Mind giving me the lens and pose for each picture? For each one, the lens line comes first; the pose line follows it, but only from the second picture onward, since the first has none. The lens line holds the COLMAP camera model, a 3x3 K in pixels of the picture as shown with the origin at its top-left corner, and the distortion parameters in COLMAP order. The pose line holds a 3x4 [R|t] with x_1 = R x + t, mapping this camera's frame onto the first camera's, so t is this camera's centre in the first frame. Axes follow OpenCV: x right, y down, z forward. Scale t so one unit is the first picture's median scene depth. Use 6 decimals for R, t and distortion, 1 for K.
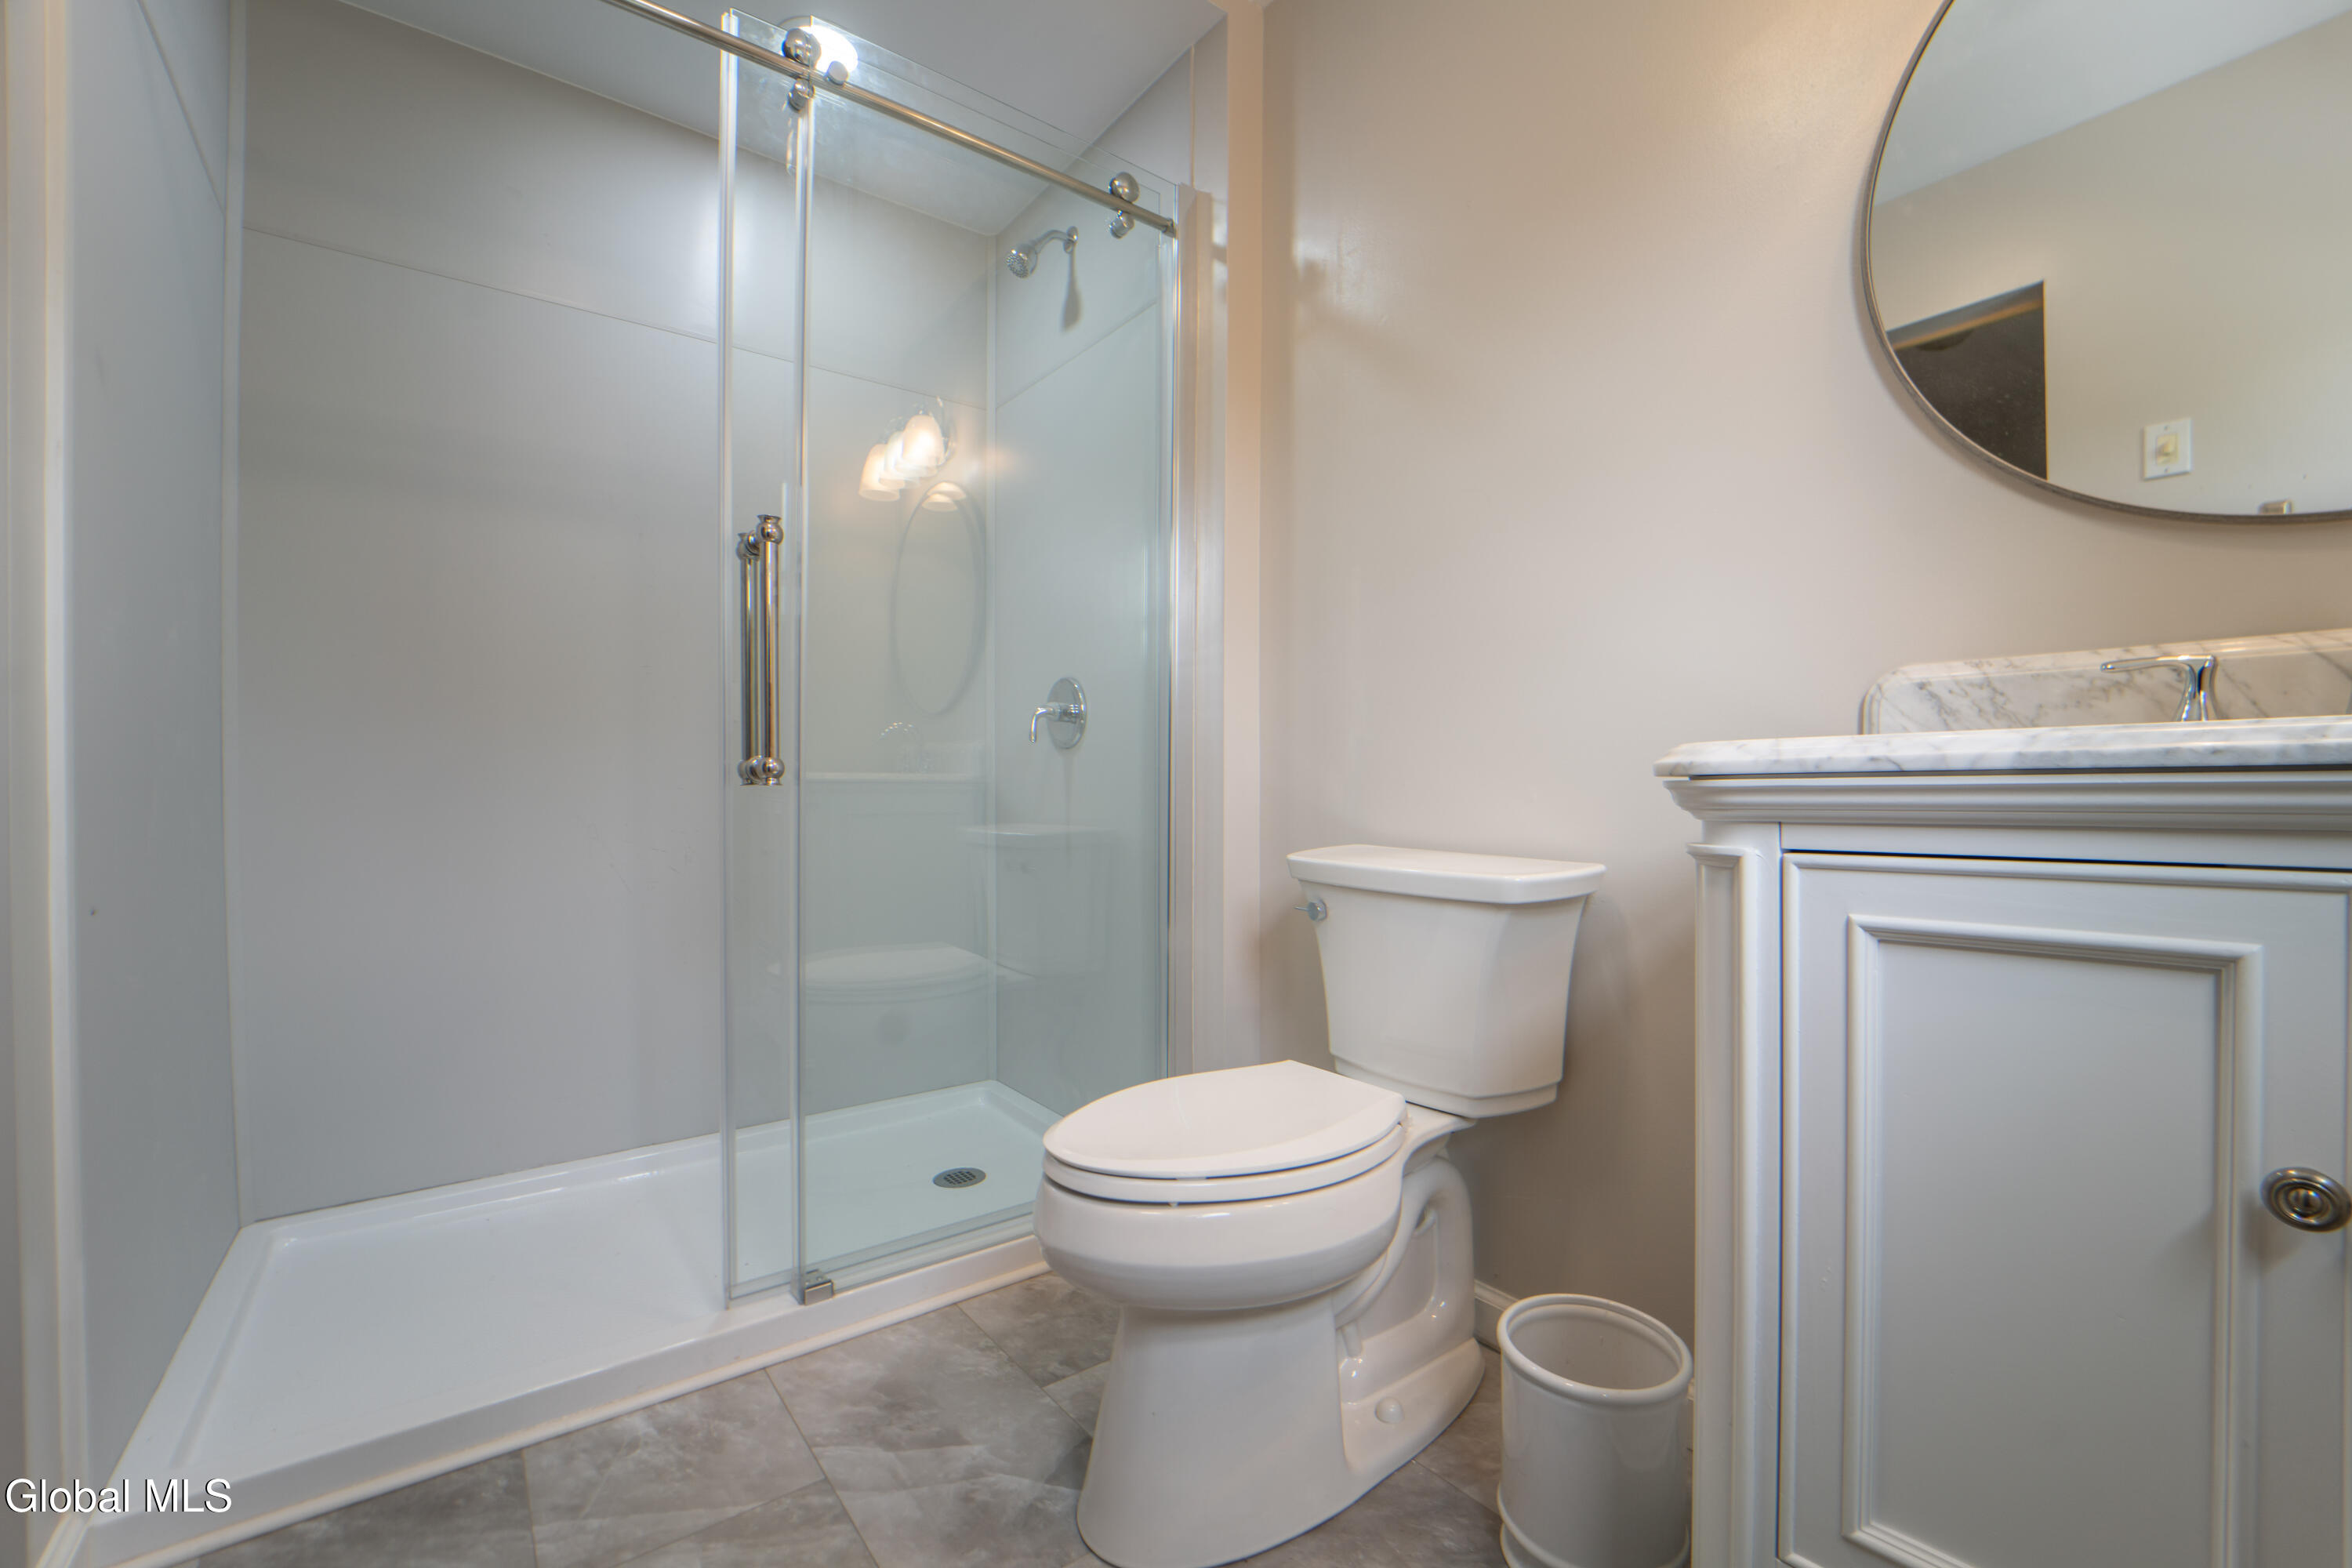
lens RADIAL K [[963.7, 0, 1203.5], [0, 963.7, 793.2], [0, 0, 1]] dist [-0.018208, -0.000034]
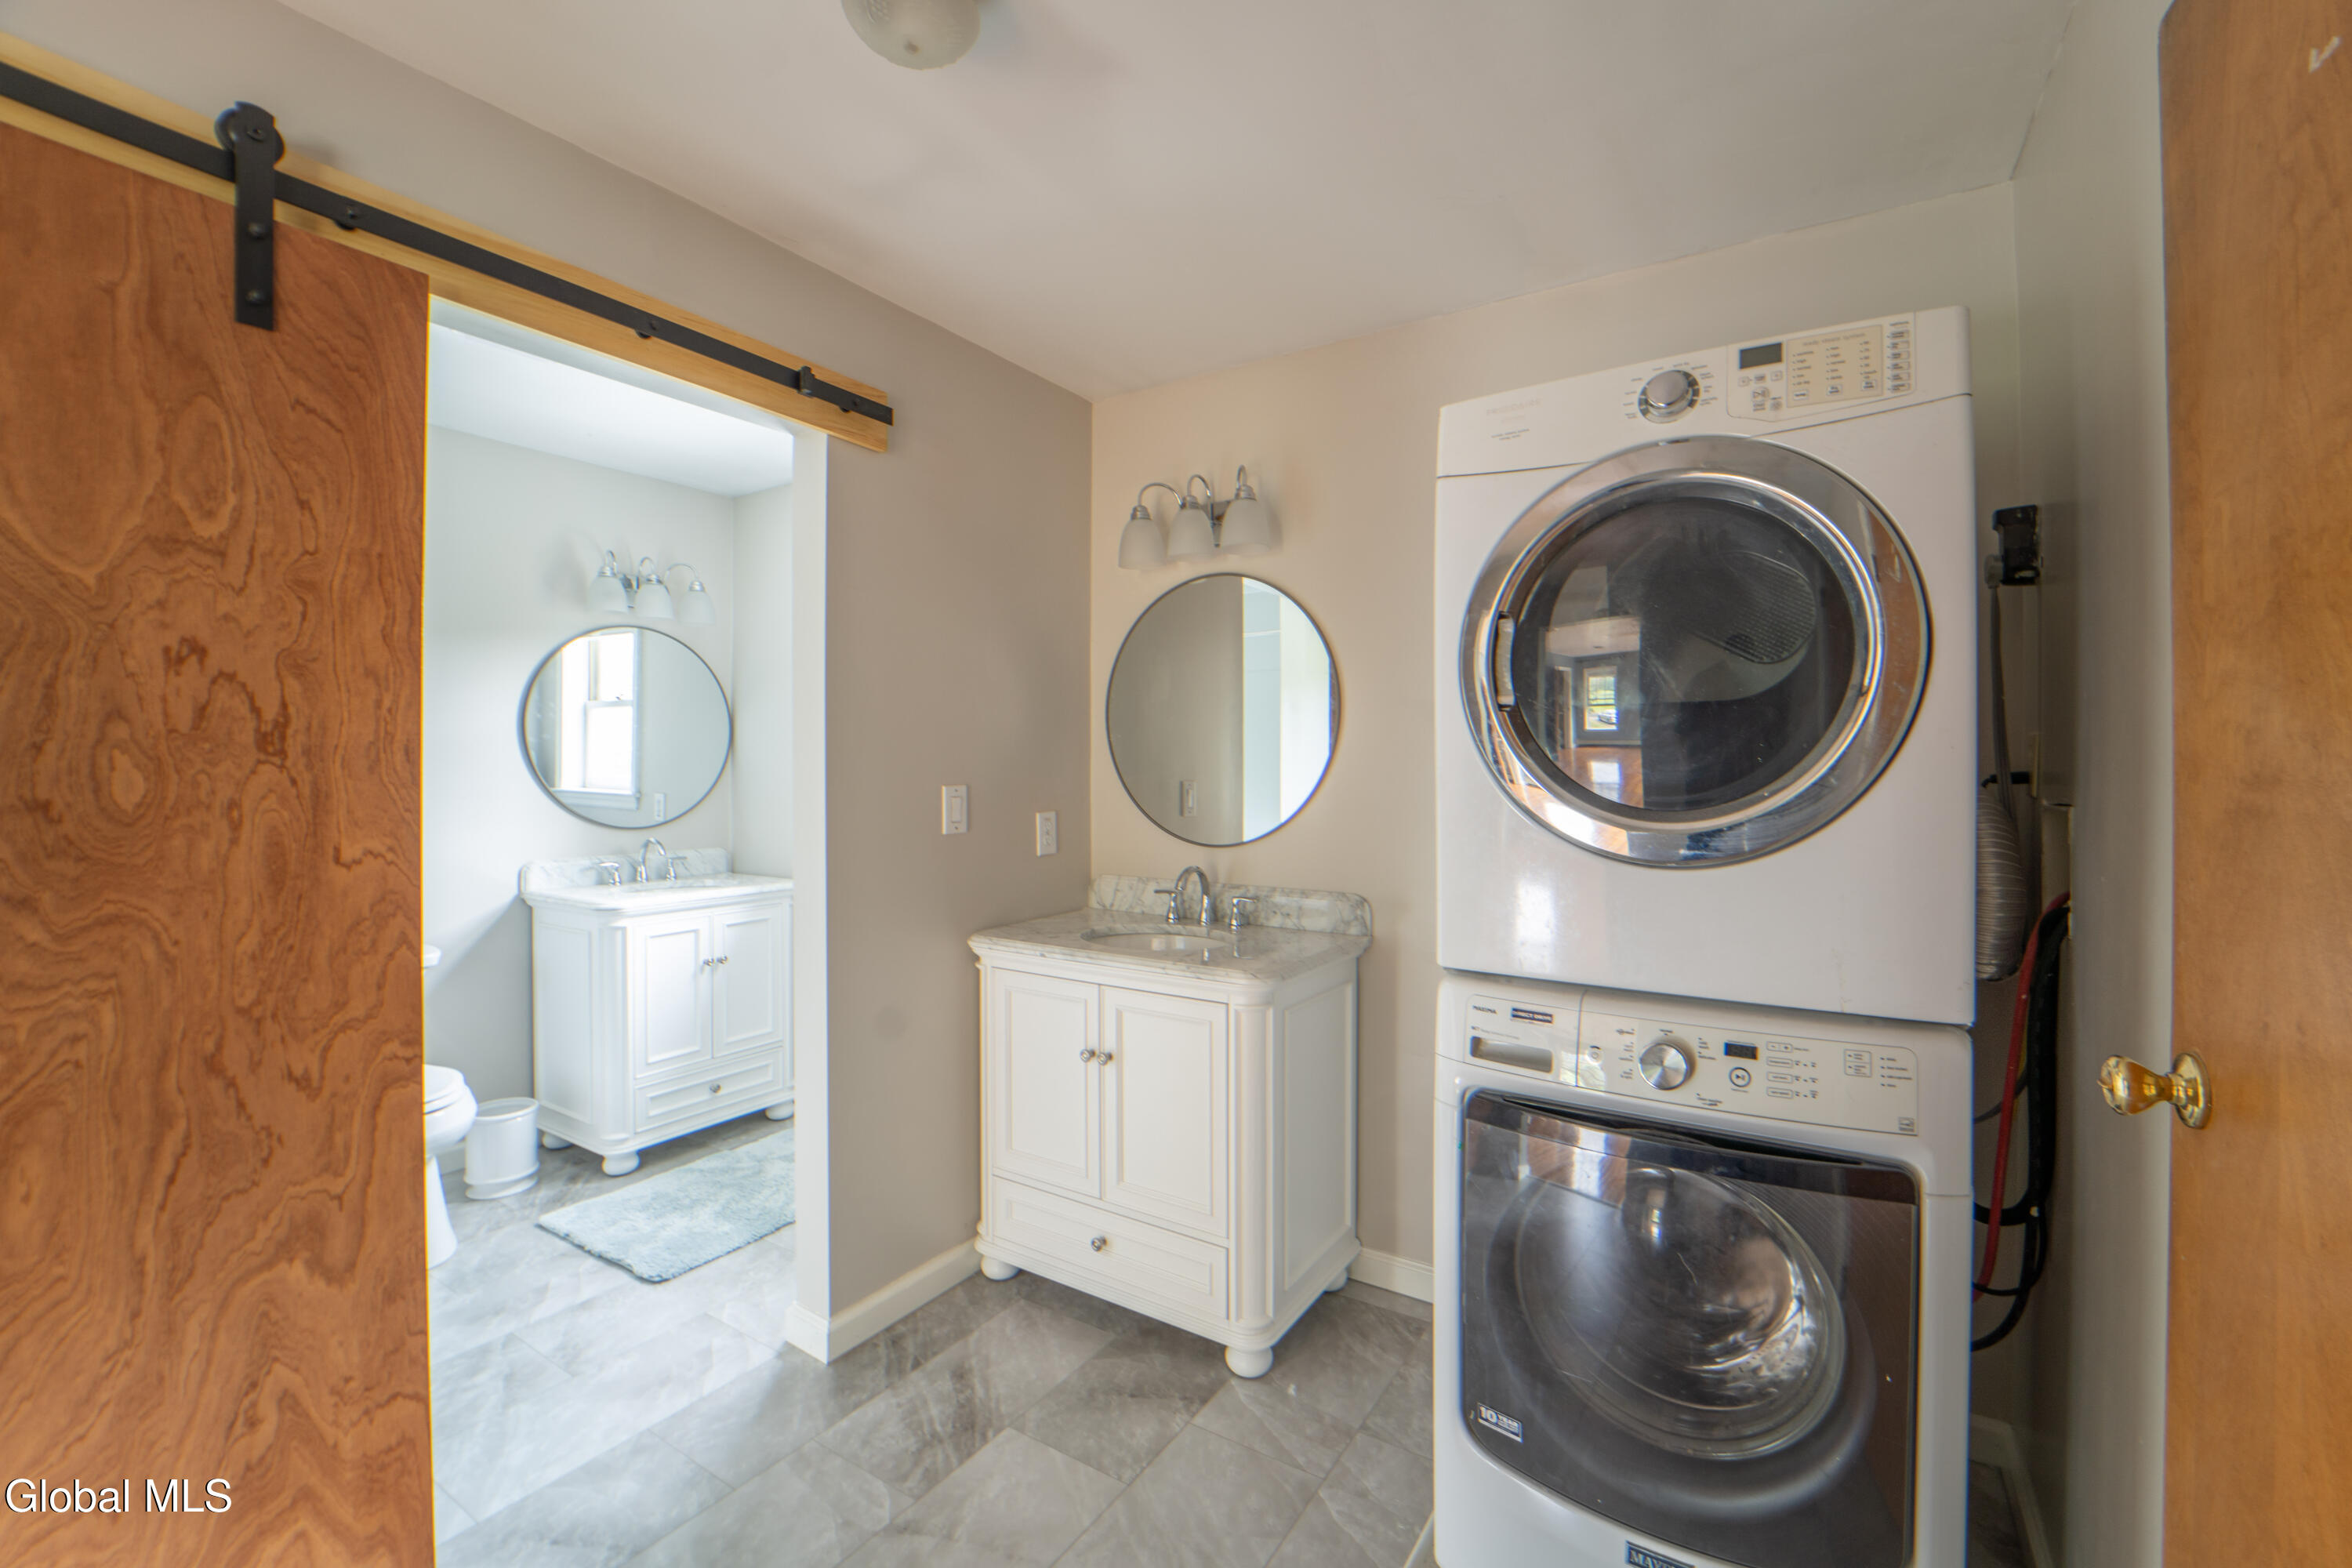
lens RADIAL K [[966.0, 0, 1182.6], [0, 966.0, 765.8], [0, 0, 1]] dist [-0.019096, 0.000244]
pose [[-0.320546, 0.006497, 0.947211, -2.620859], [0.003097, 0.999978, -0.005811, -0.376982], [-0.947228, 0.001070, -0.320559, -0.010050]]
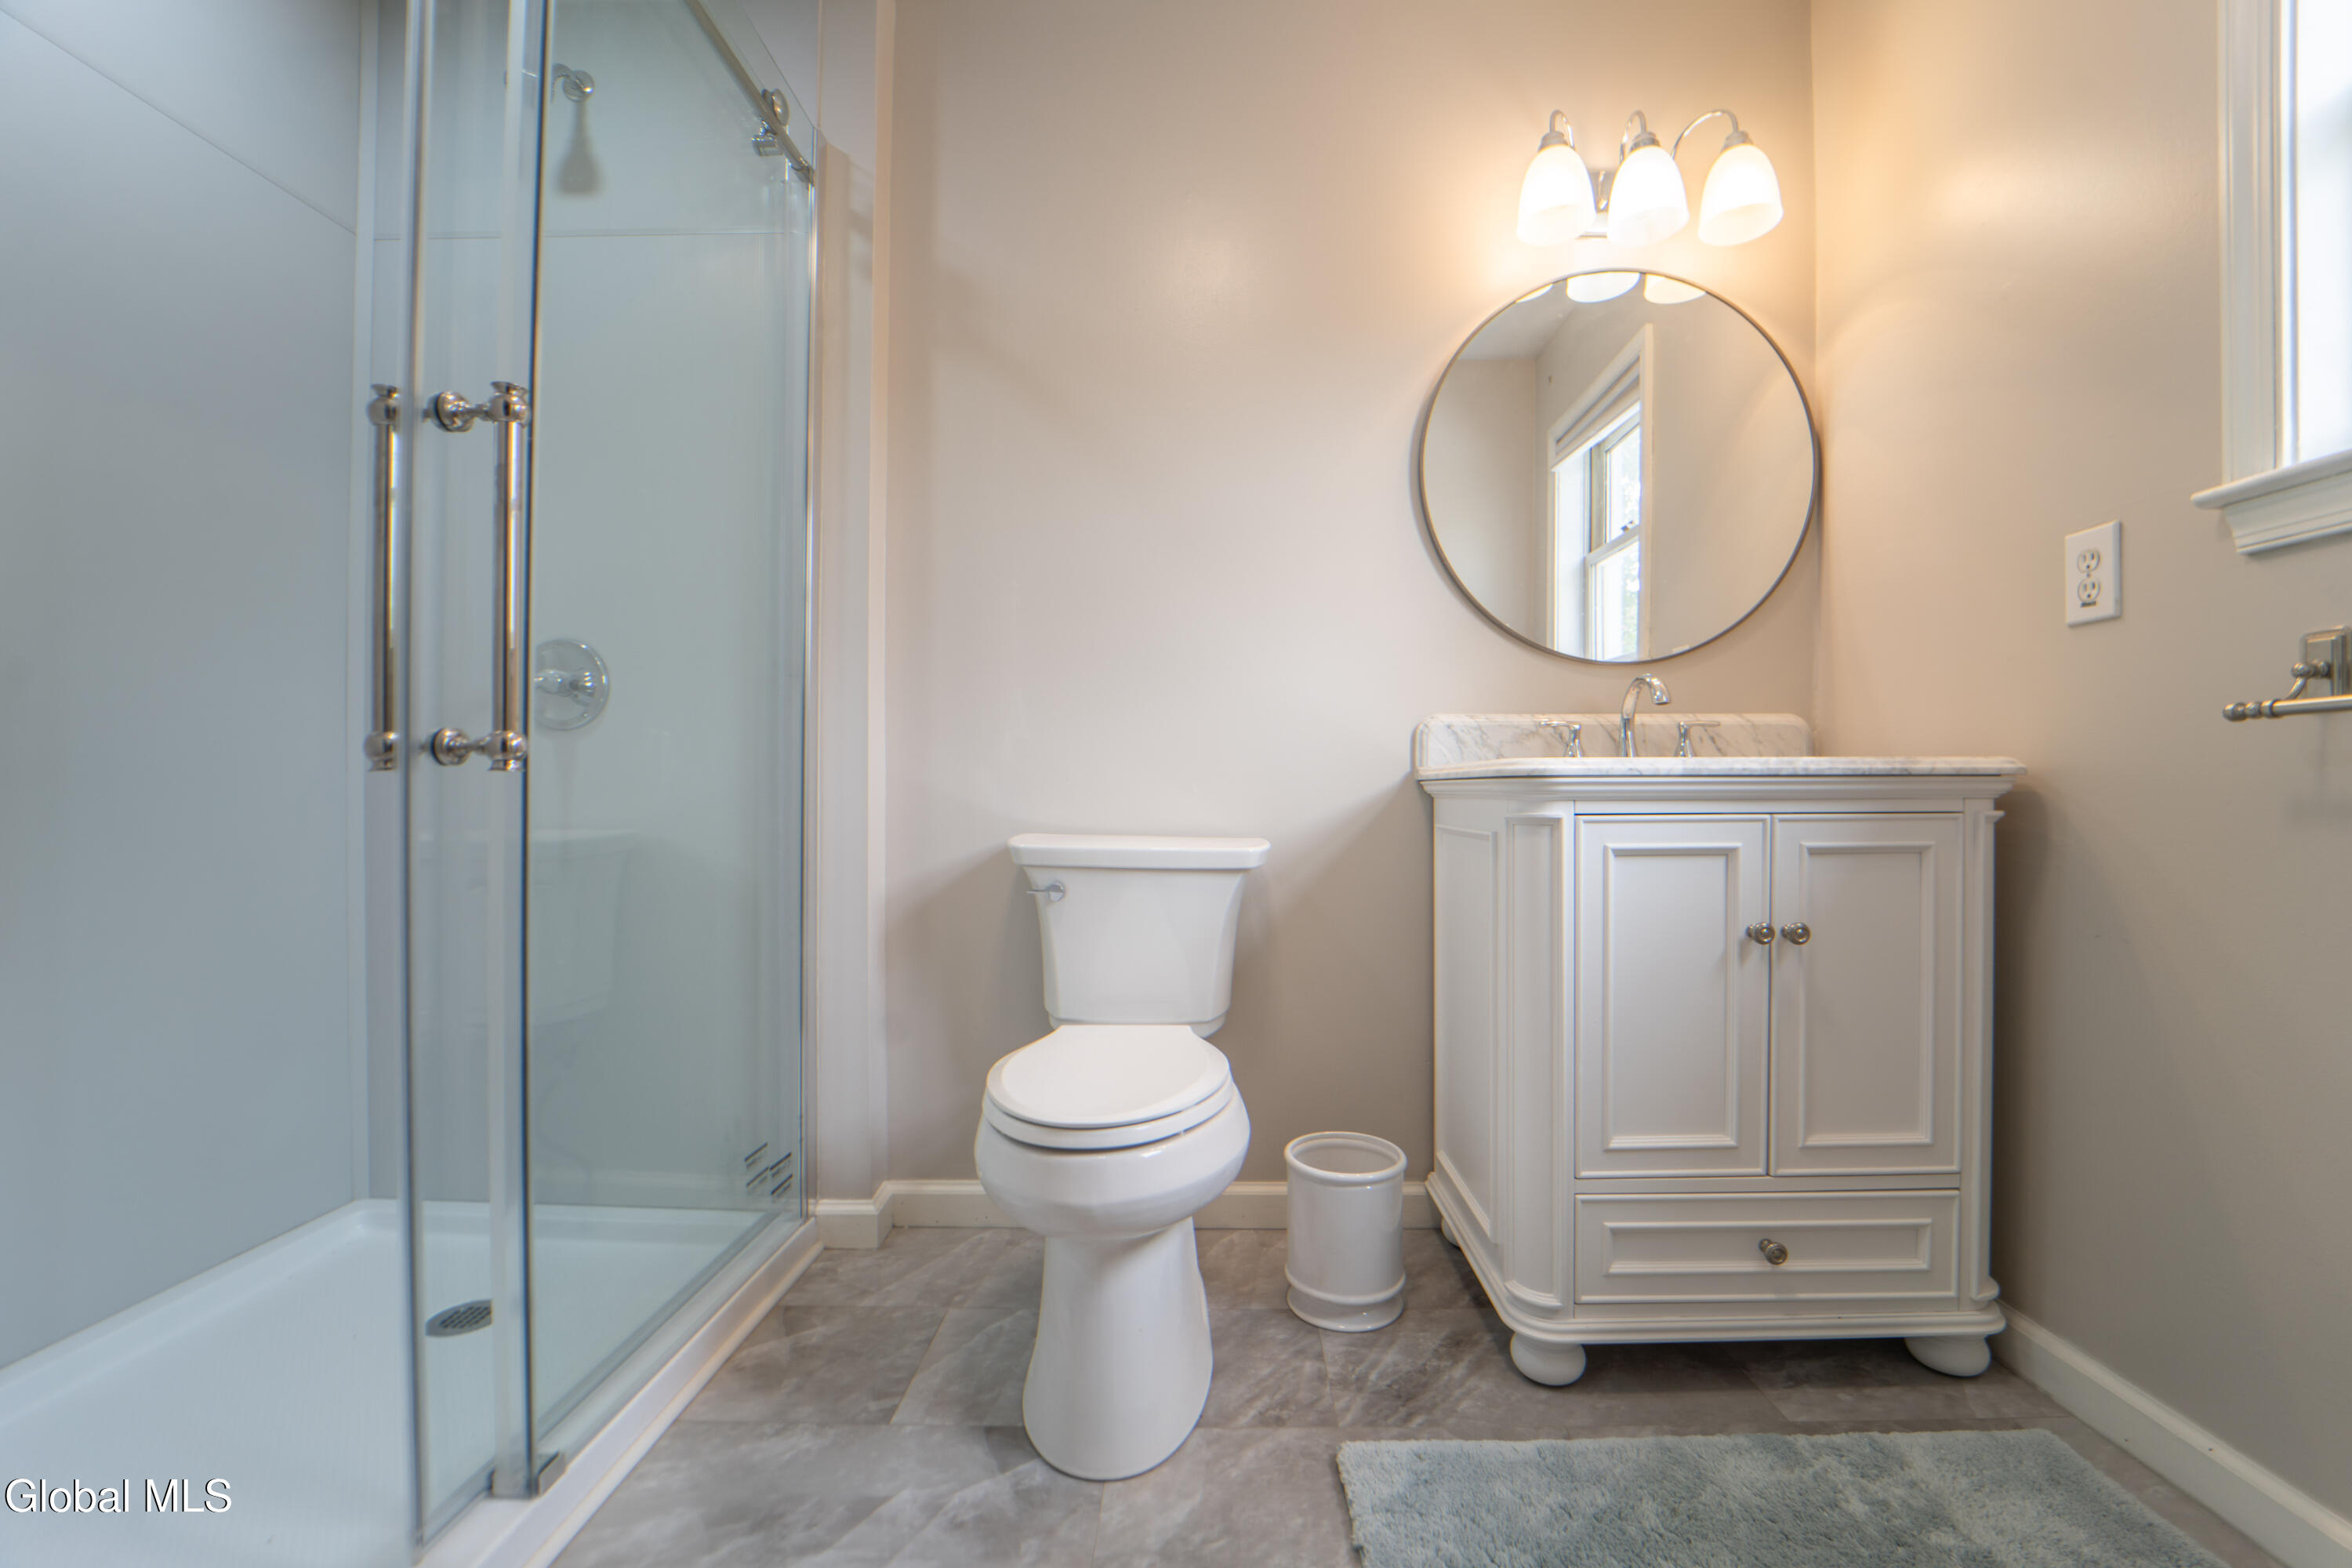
lens RADIAL K [[963.7, 0, 1203.5], [0, 963.7, 793.2], [0, 0, 1]] dist [-0.018208, -0.000034]
pose [[0.627285, 0.000099, 0.778790, -0.803024], [-0.000562, 1.000000, 0.000325, 0.009247], [-0.778790, -0.000642, 0.627285, 0.206229]]
